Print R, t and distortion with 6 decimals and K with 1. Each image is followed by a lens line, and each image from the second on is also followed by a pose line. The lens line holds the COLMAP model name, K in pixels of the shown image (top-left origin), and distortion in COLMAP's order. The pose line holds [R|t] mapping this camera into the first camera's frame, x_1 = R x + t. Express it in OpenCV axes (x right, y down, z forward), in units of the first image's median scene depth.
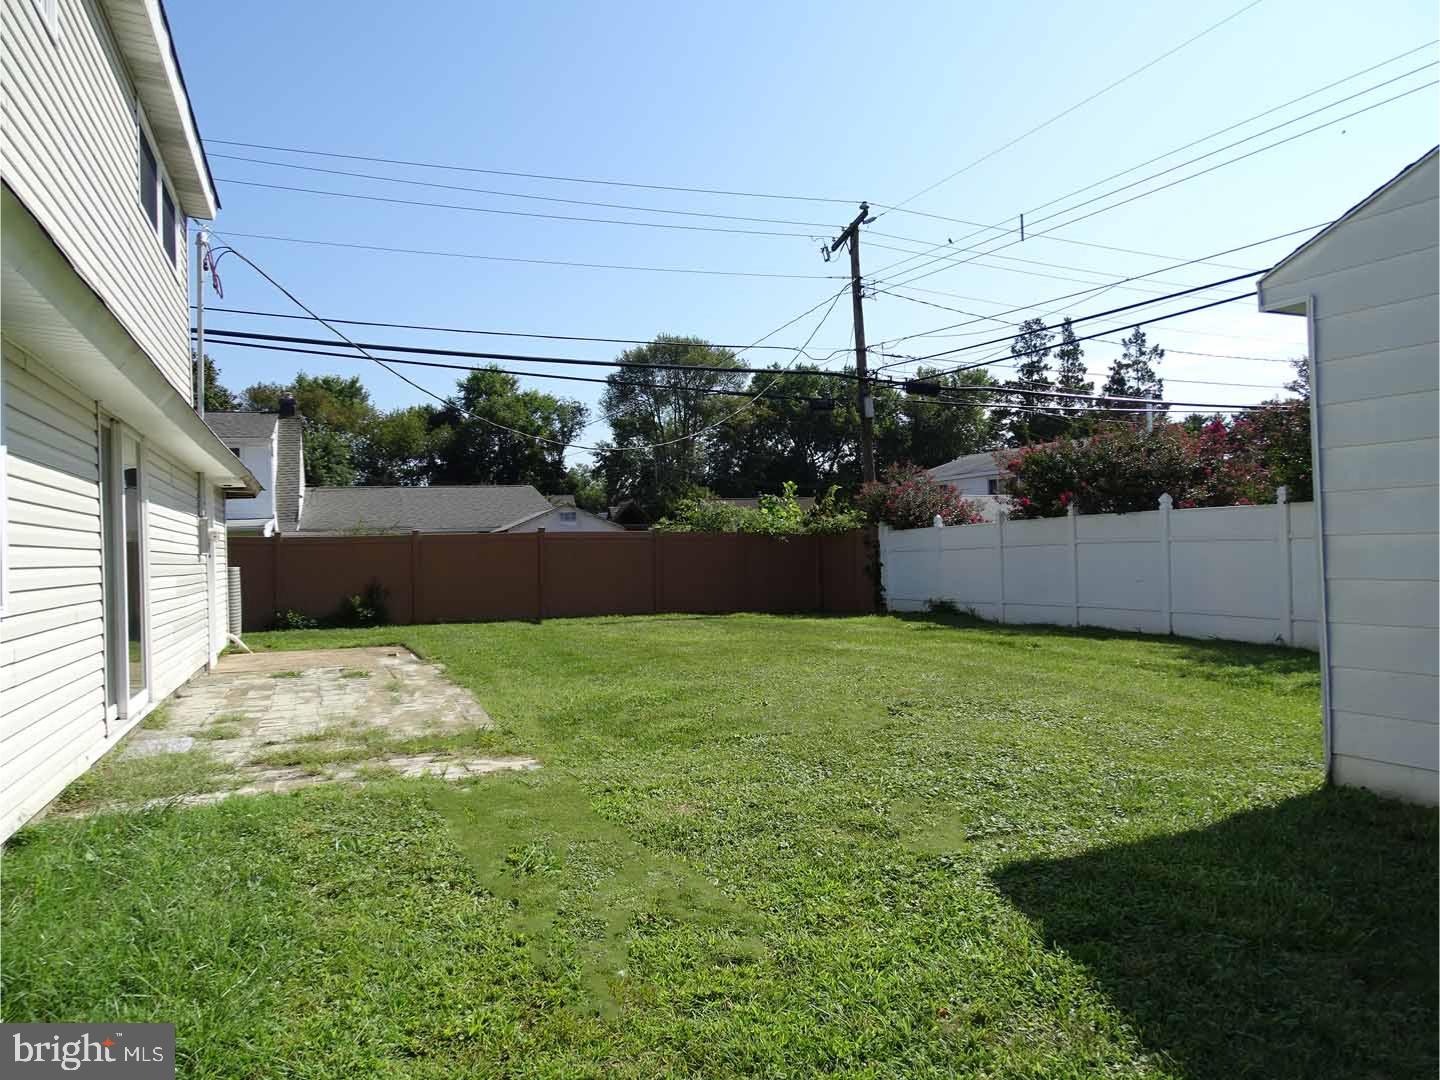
lens RADIAL K [[1022.4, 0, 721.2], [0, 1022.4, 535.3], [0, 0, 1]] dist [0.001661, -0.003241]
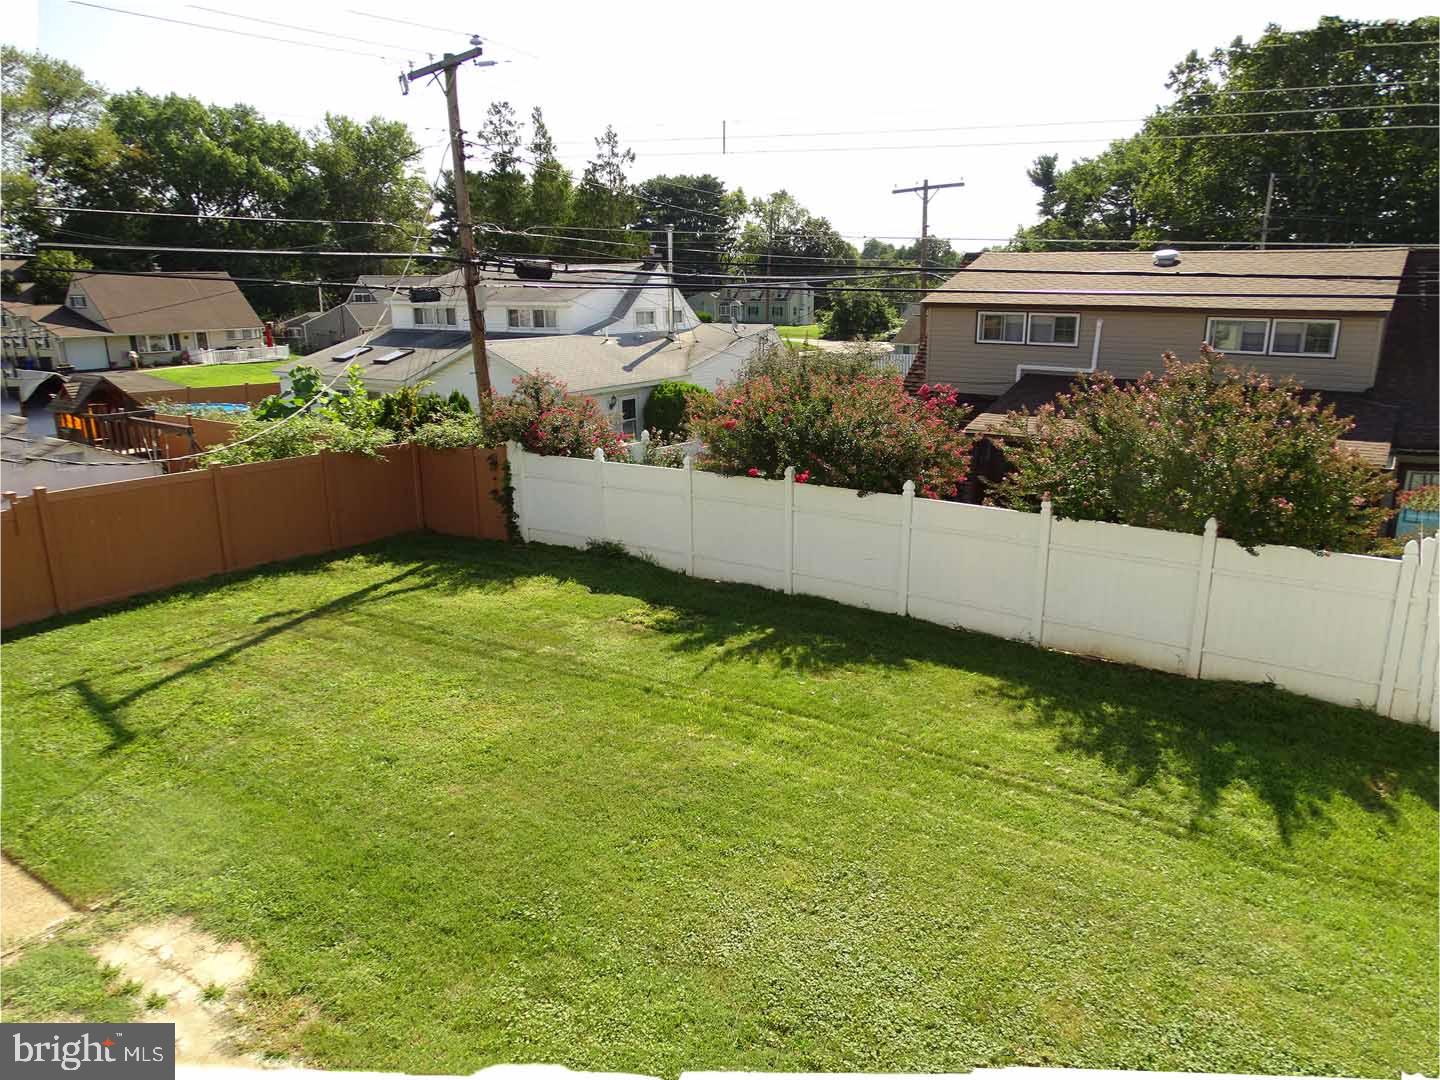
lens RADIAL K [[984.6, 0, 720.0], [0, 984.6, 540.0], [0, 0, 1]] dist [0.001523, -0.000755]
pose [[0.831612, -0.132352, 0.539355, -0.070056], [-0.014244, 0.965785, 0.258954, -0.066833], [-0.555174, -0.223032, 0.801273, 0.093671]]
